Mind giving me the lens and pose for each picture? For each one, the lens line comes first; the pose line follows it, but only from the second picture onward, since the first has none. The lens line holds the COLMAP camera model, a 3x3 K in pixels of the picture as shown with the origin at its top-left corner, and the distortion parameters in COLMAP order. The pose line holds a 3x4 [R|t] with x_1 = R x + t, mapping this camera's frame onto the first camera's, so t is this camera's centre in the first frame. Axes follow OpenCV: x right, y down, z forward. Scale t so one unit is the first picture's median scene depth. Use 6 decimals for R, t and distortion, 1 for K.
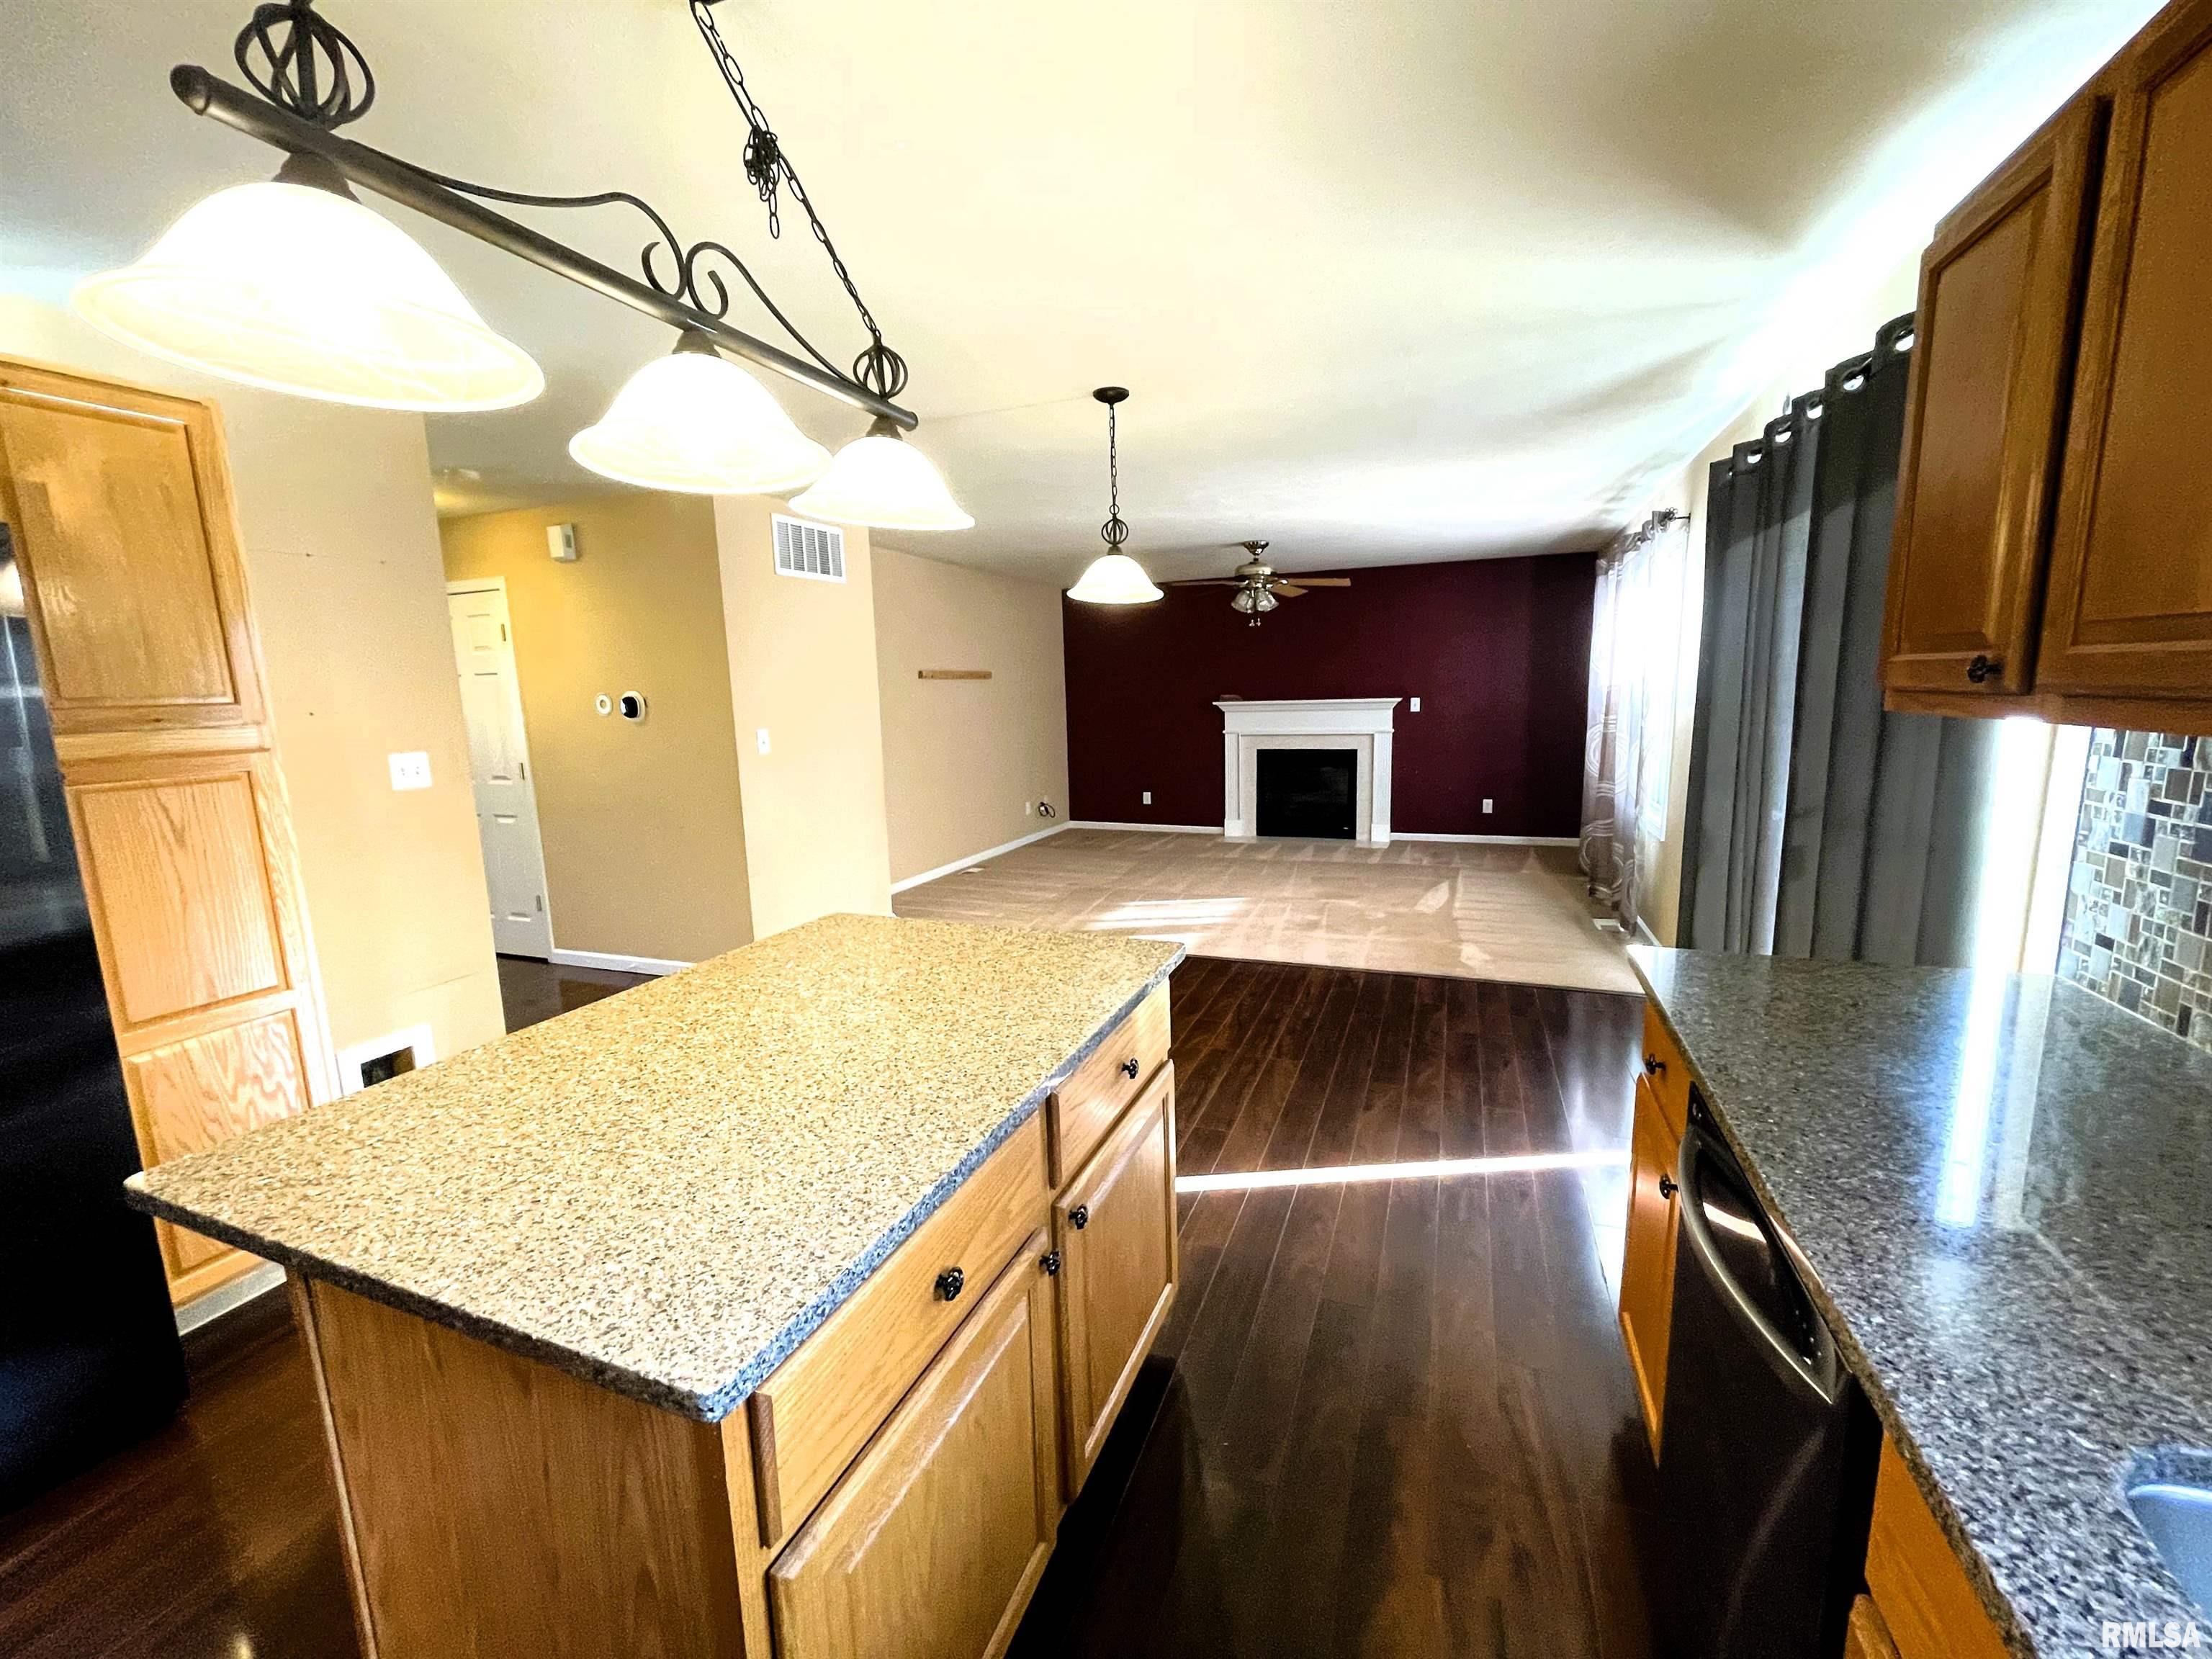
lens RADIAL K [[900.7, 0, 1114.4], [0, 900.7, 826.9], [0, 0, 1]] dist [-0.001711, 0.000475]
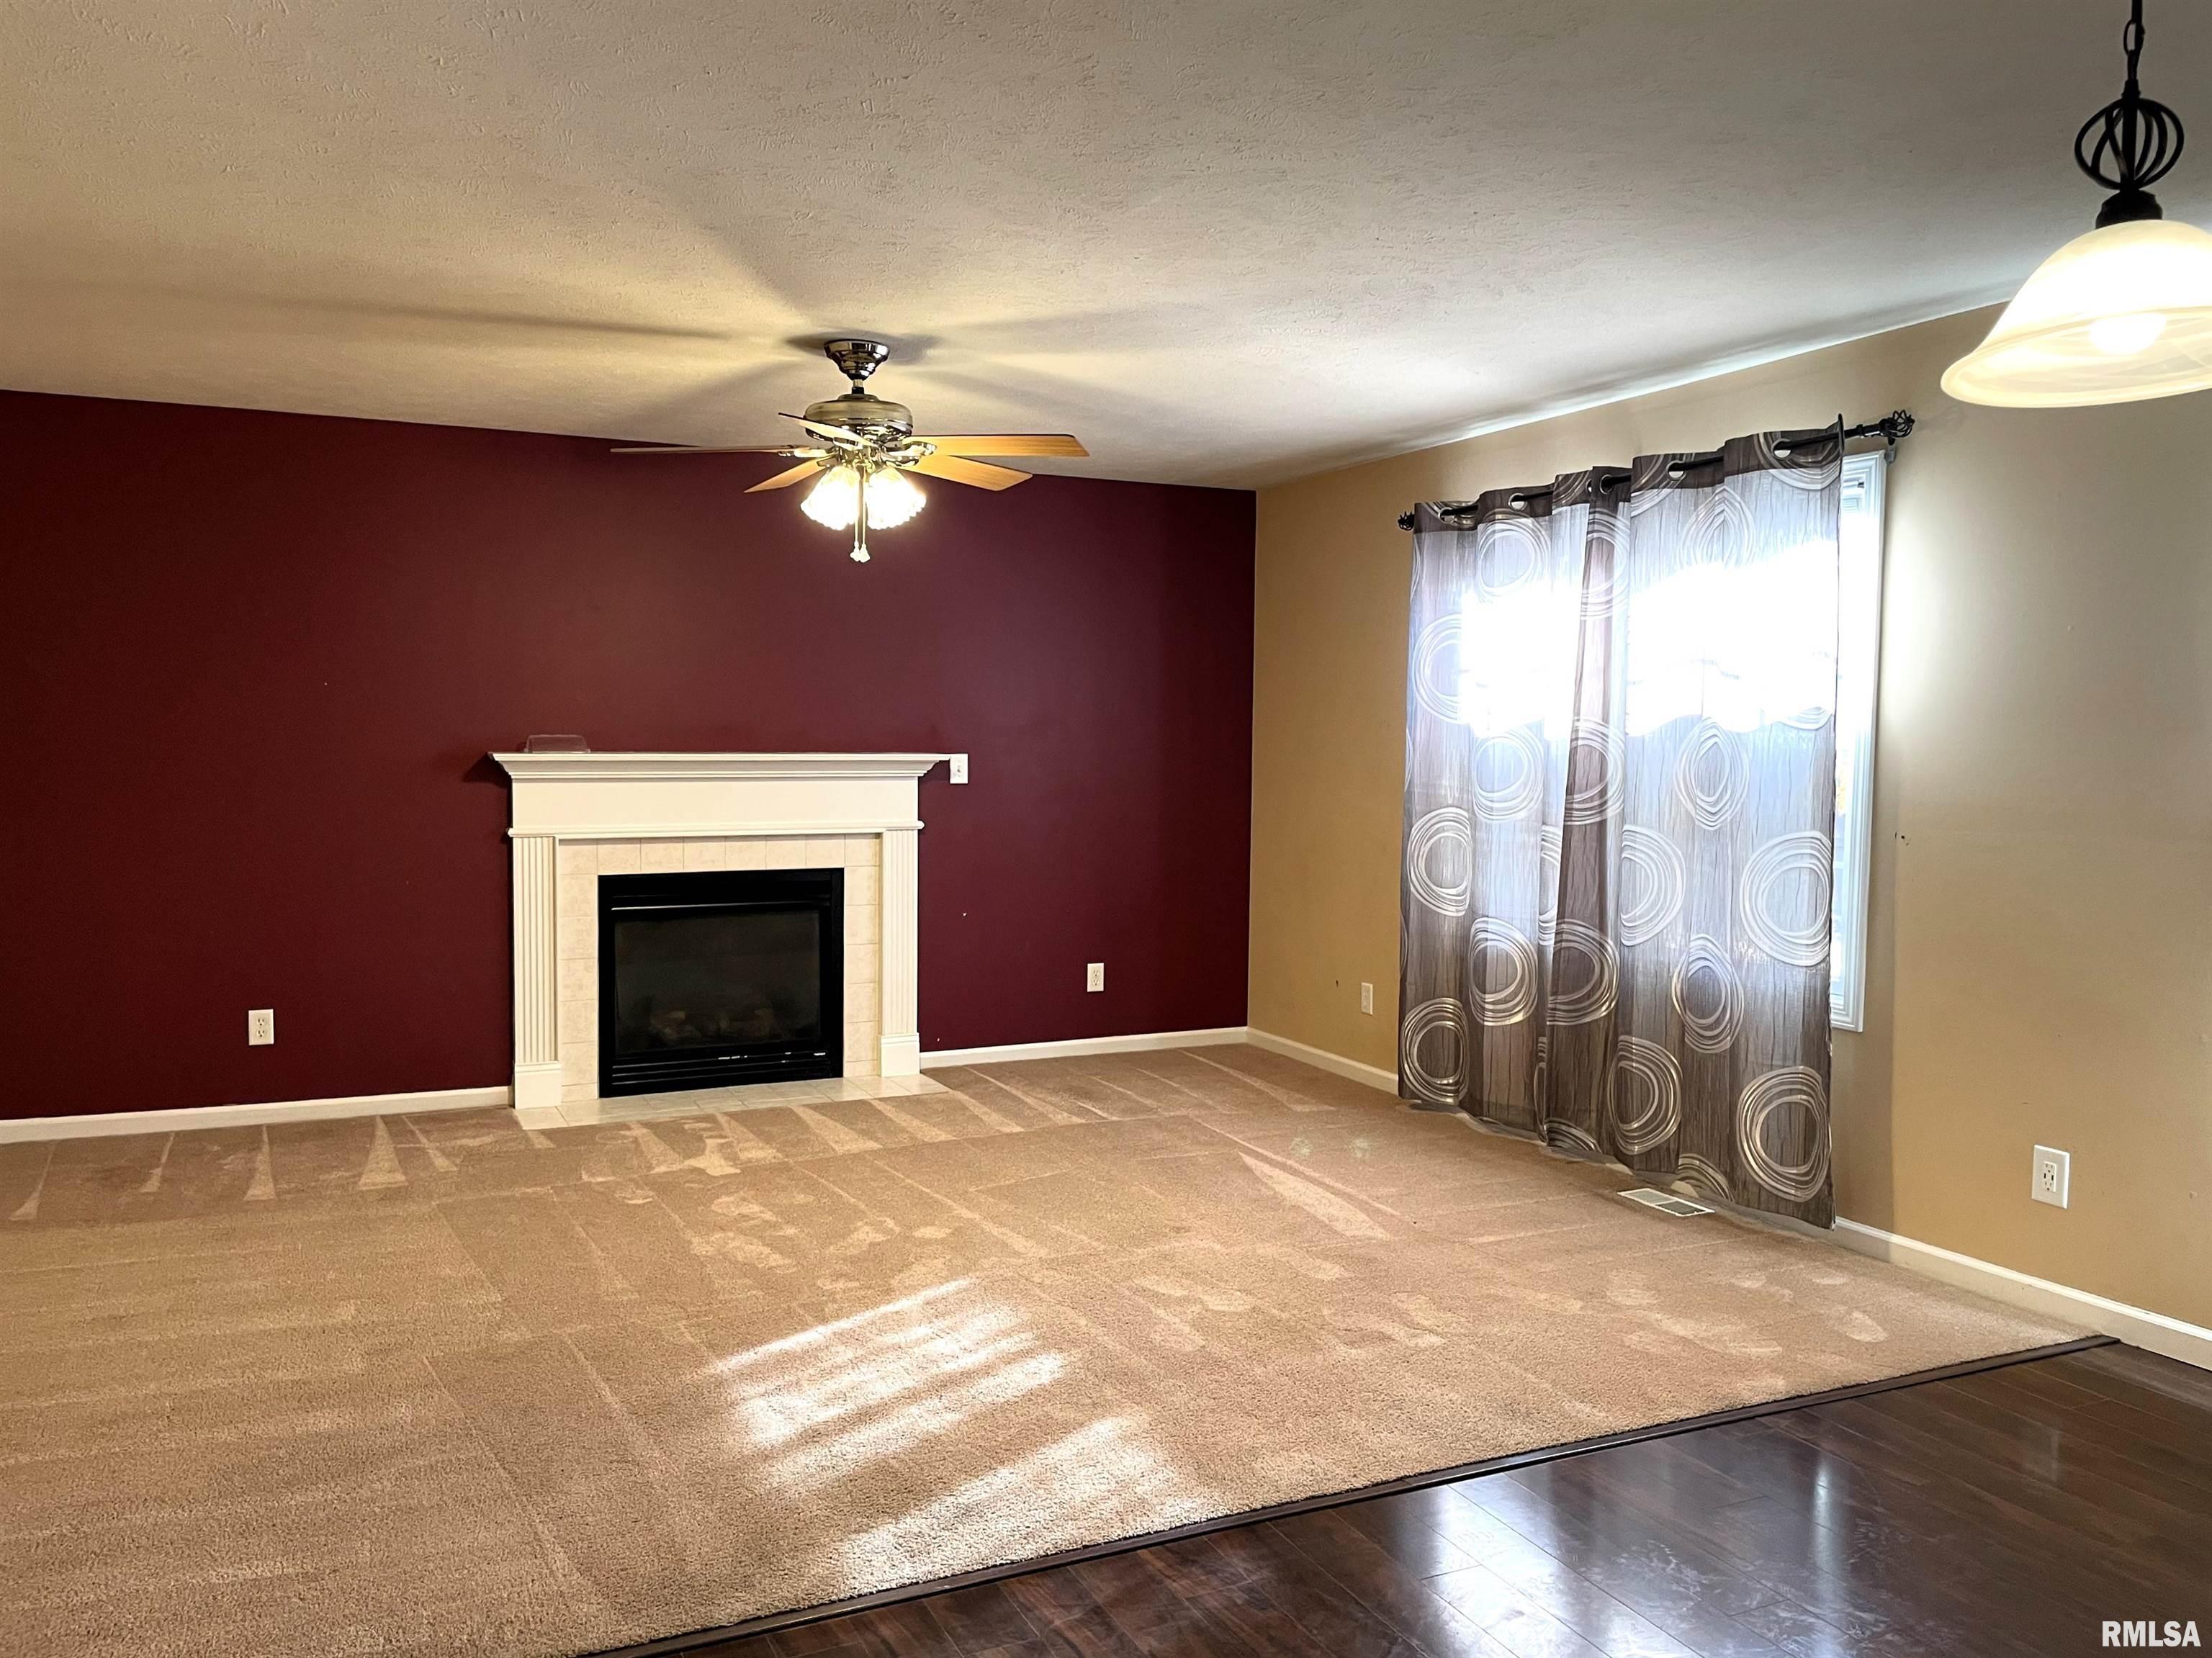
lens RADIAL K [[1691.0, 0, 1119.0], [0, 1691.0, 832.4], [0, 0, 1]] dist [0.075986, -0.101142]
pose [[0.691330, -0.013718, 0.722409, -0.295896], [0.084729, 0.994461, -0.062199, -0.052892], [-0.717554, 0.104209, 0.688663, 0.432614]]
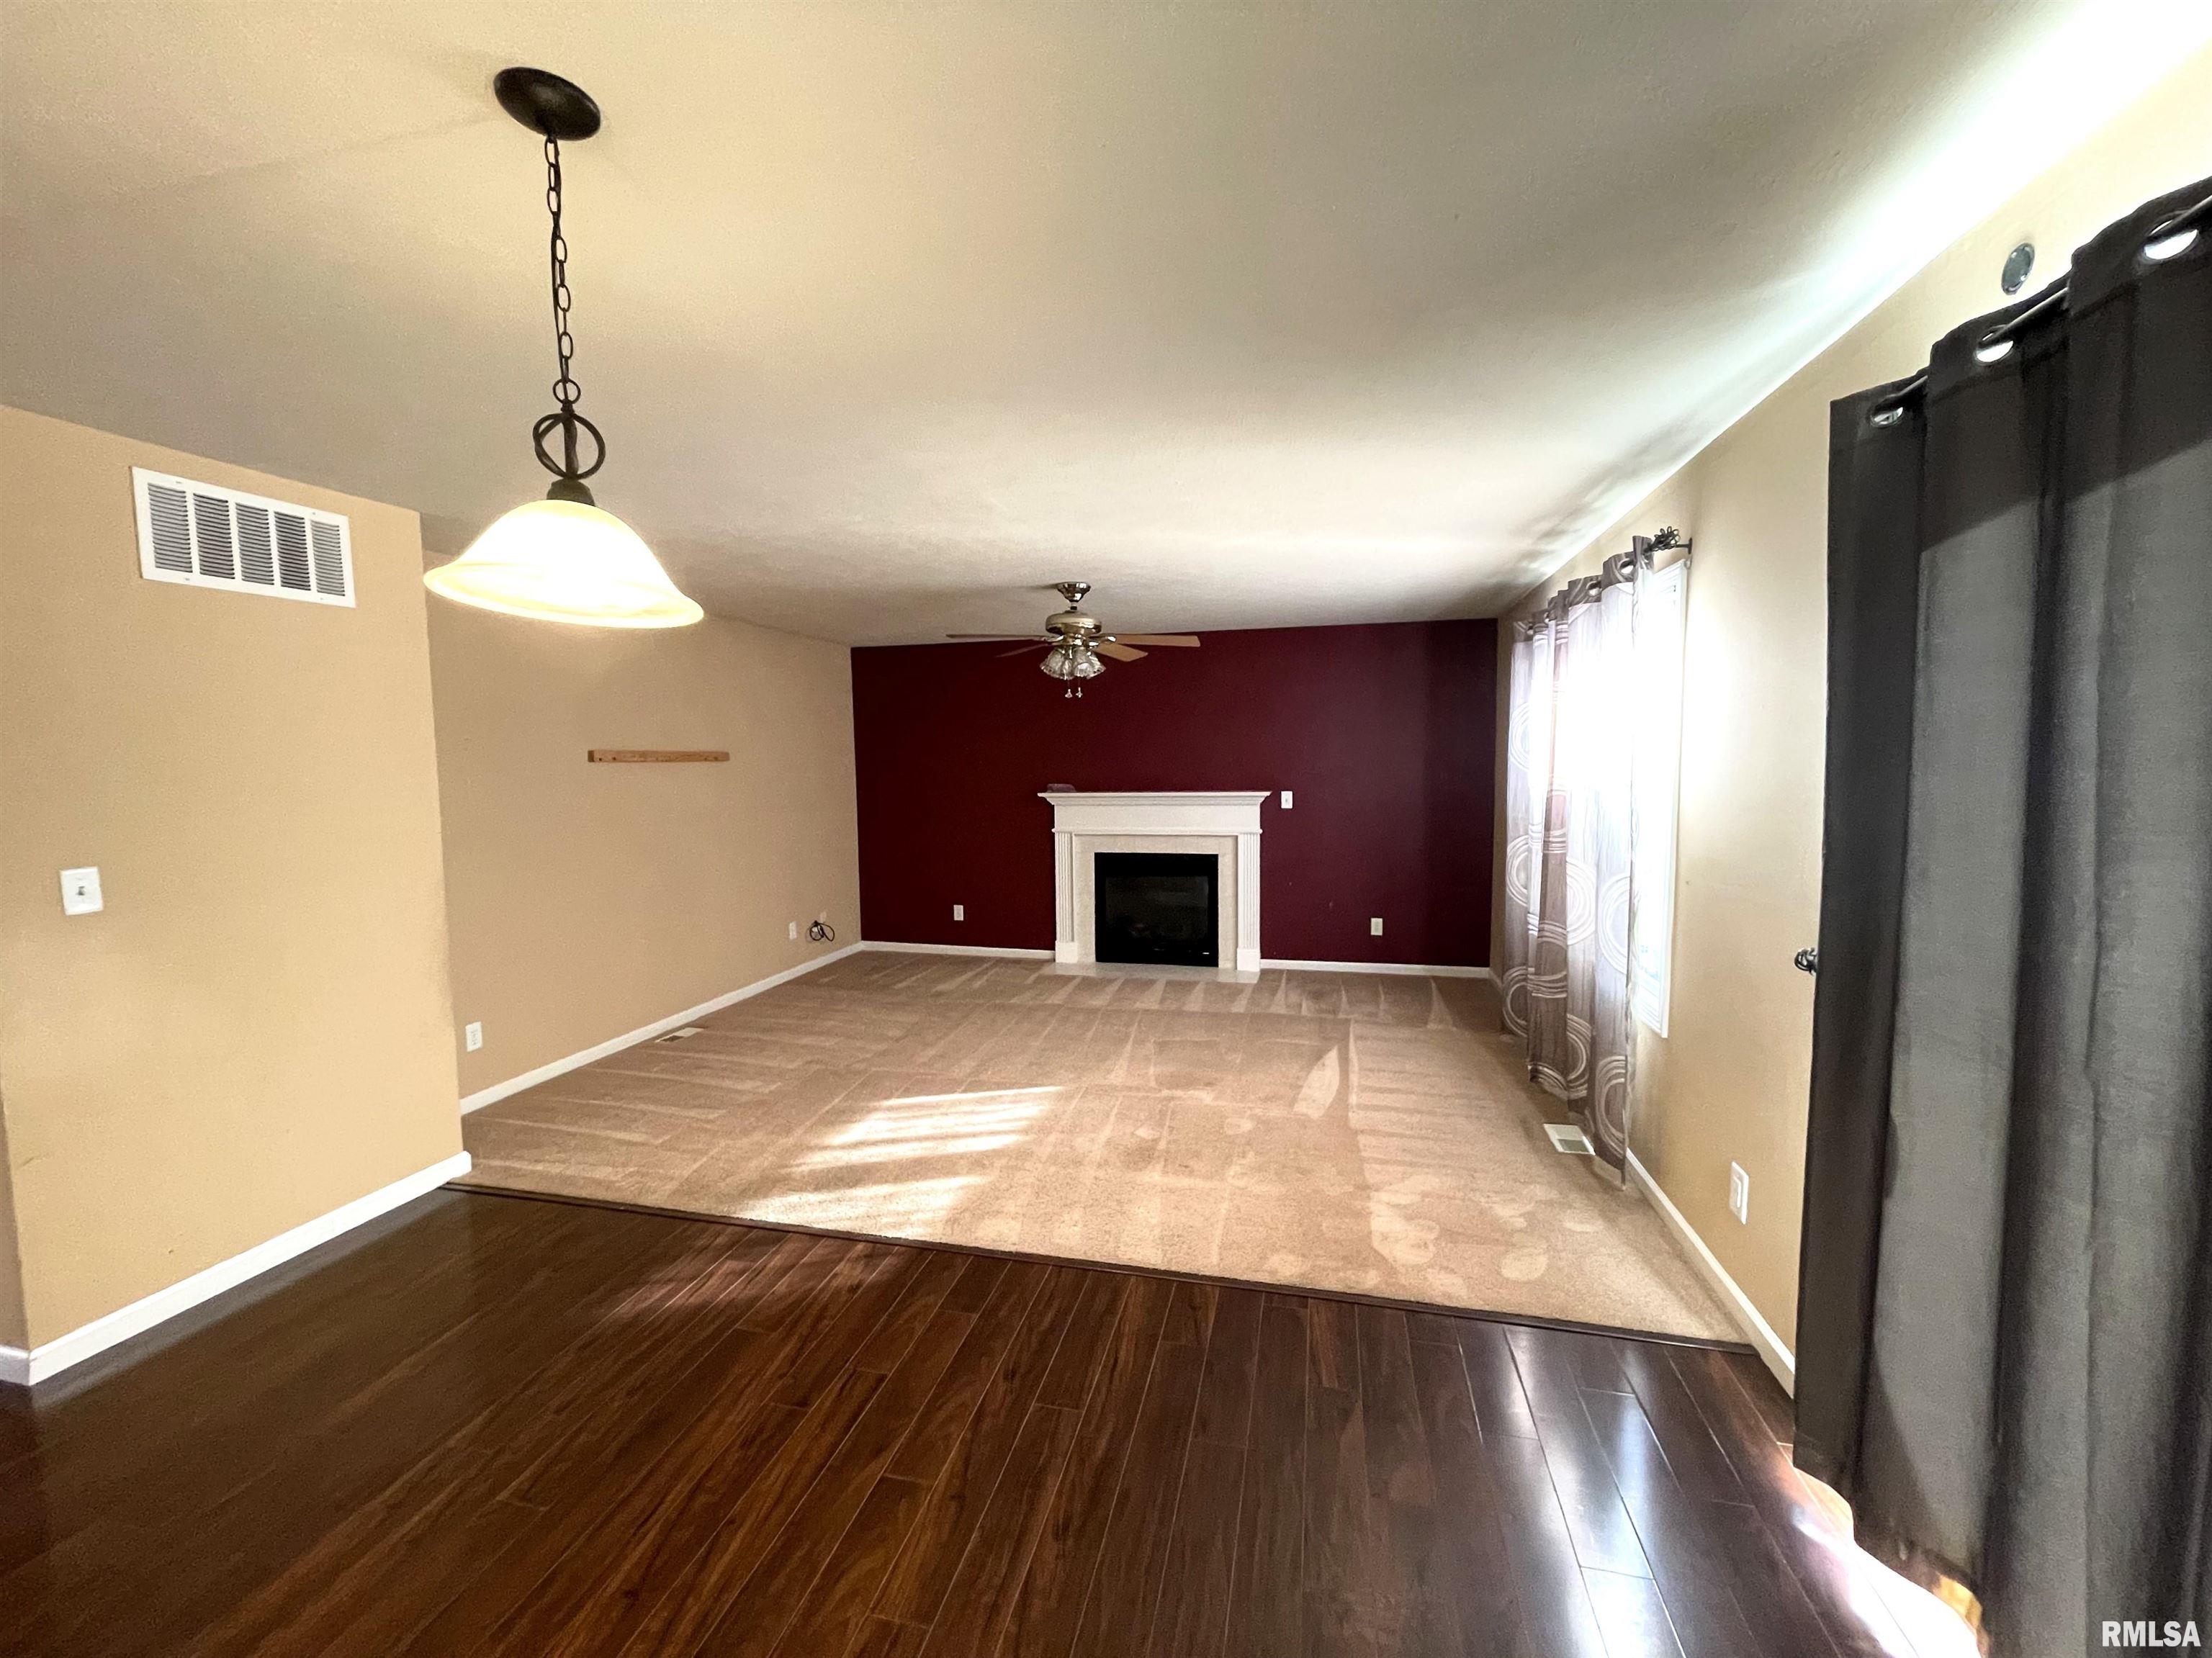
lens RADIAL K [[900.6, 0, 1119.0], [0, 900.6, 824.0], [0, 0, 1]] dist [-0.001711, 0.000475]
pose [[0.990237, 0.004088, 0.139331, 0.091907], [0.007536, 0.996538, -0.082799, -0.060777], [-0.139187, 0.083040, 0.986778, 0.286020]]
